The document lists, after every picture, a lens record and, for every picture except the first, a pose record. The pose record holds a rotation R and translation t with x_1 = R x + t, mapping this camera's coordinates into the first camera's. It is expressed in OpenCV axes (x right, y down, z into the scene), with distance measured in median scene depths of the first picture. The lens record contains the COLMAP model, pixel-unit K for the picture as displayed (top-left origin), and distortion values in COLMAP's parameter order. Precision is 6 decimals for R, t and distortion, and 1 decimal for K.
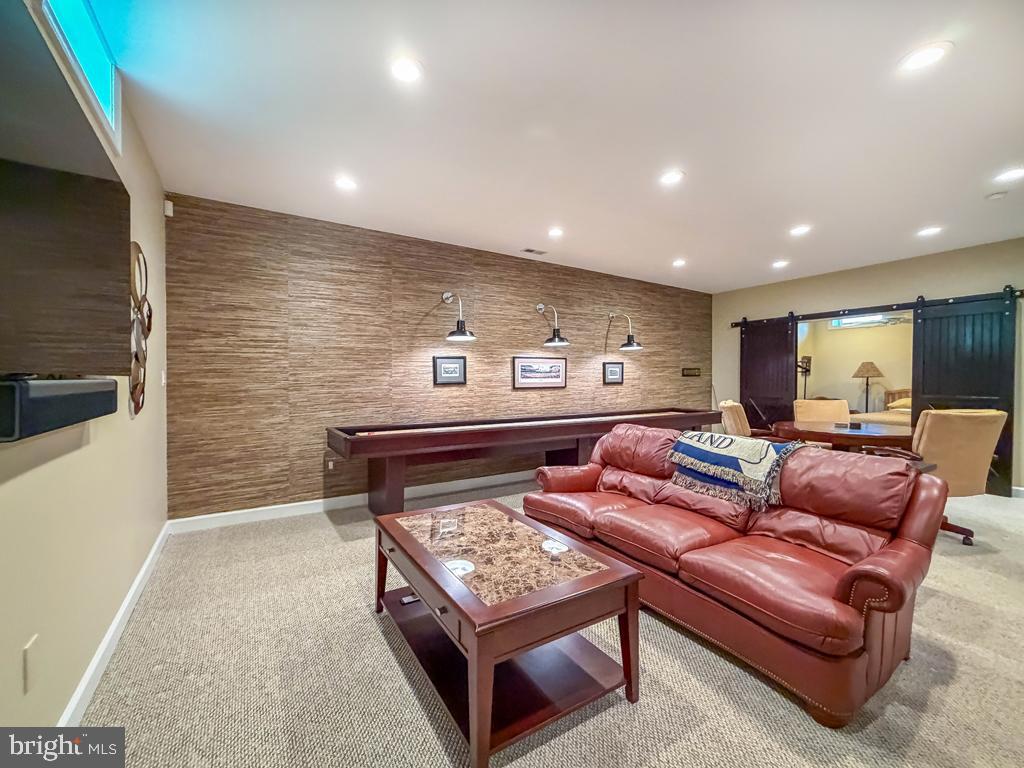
lens RADIAL K [[412.7, 0, 508.1], [0, 412.7, 385.3], [0, 0, 1]] dist [-0.000587, 0.000312]
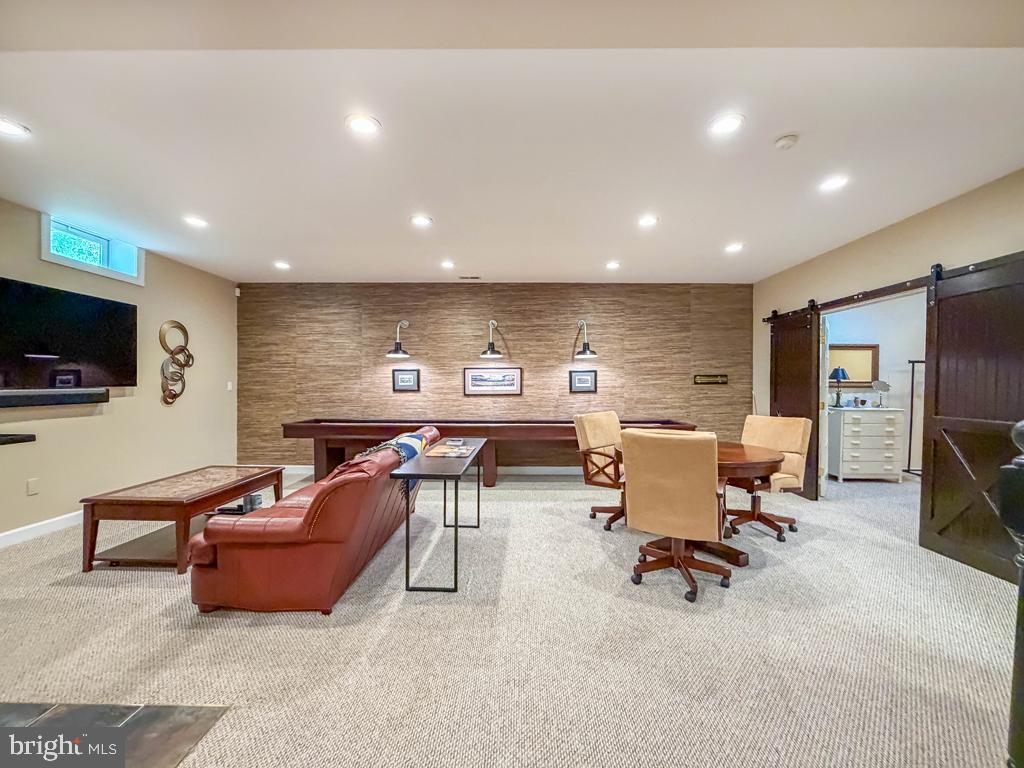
lens RADIAL K [[412.7, 0, 518.8], [0, 412.7, 388.4], [0, 0, 1]] dist [-0.000587, 0.000312]
pose [[0.843725, 0.008485, -0.536709, 0.770861], [-0.010058, 0.999949, -0.000003, -0.012559], [0.536682, 0.005400, 0.843767, 0.089869]]
